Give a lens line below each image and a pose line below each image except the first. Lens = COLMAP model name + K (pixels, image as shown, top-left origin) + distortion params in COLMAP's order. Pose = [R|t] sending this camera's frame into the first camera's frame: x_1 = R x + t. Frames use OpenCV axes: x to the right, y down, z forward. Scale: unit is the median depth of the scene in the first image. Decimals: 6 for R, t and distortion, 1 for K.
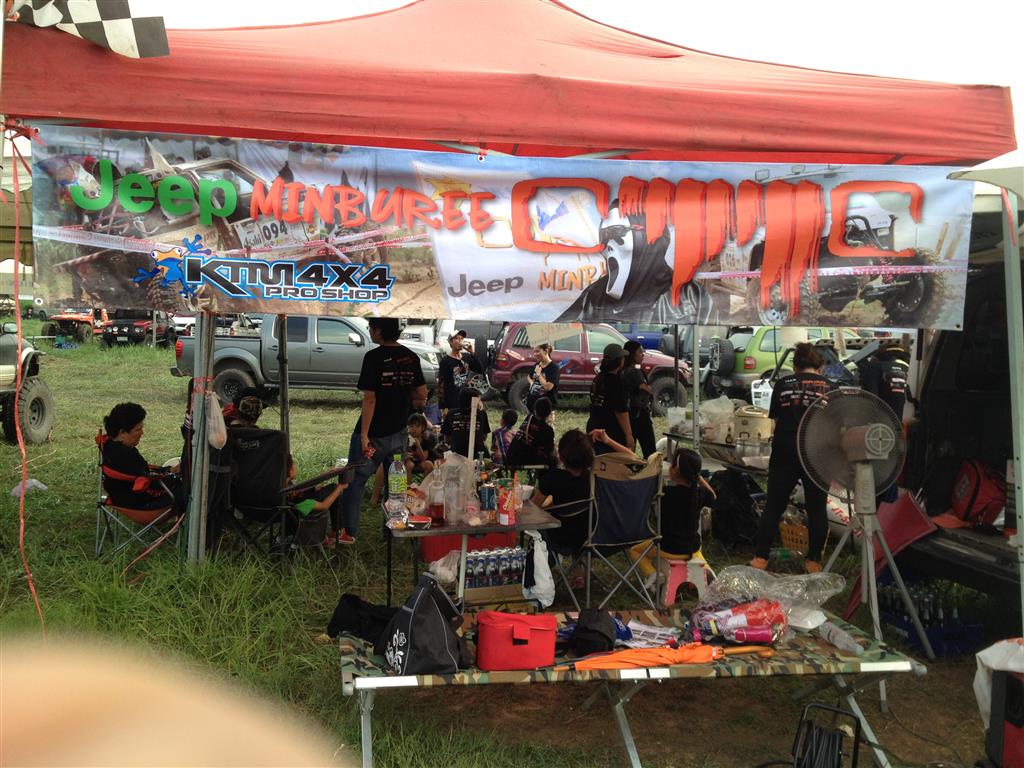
lens RADIAL K [[961.9, 0, 512.0], [0, 961.9, 384.0], [0, 0, 1]] dist [0.106284, -0.238231]
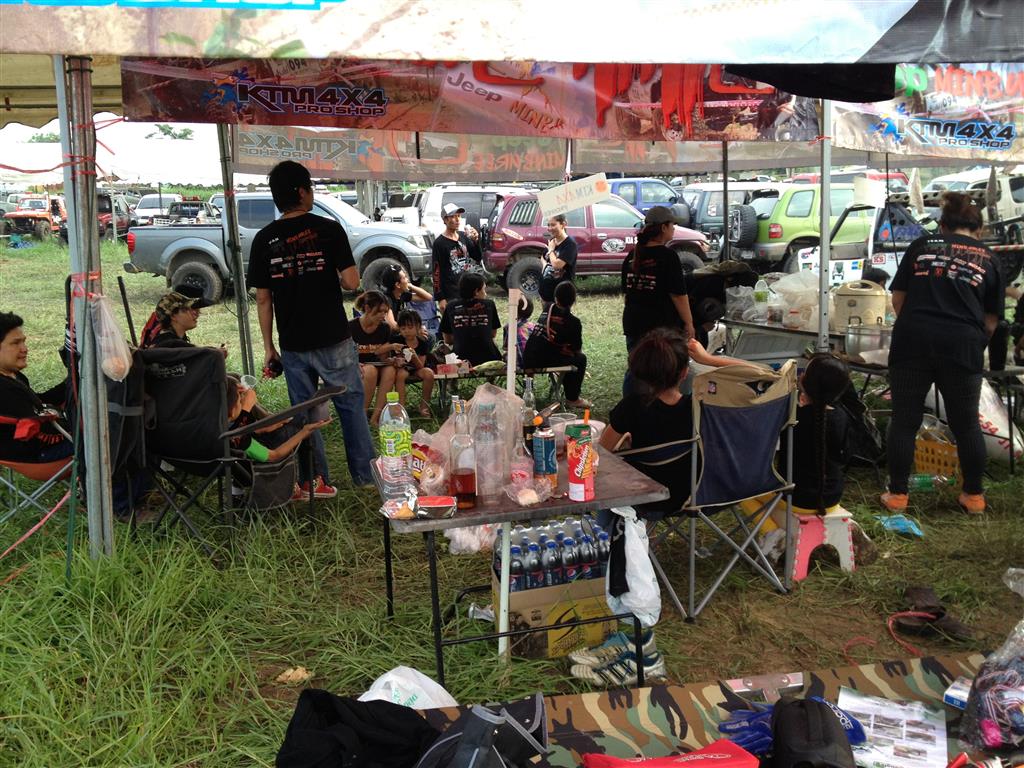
lens RADIAL K [[953.6, 0, 513.3], [0, 953.6, 376.5], [0, 0, 1]] dist [0.164011, -0.353384]
pose [[0.998938, -0.043927, 0.013883, -0.040565], [0.042069, 0.992621, 0.113728, 0.000008], [-0.018776, -0.113023, 0.993415, 0.322079]]
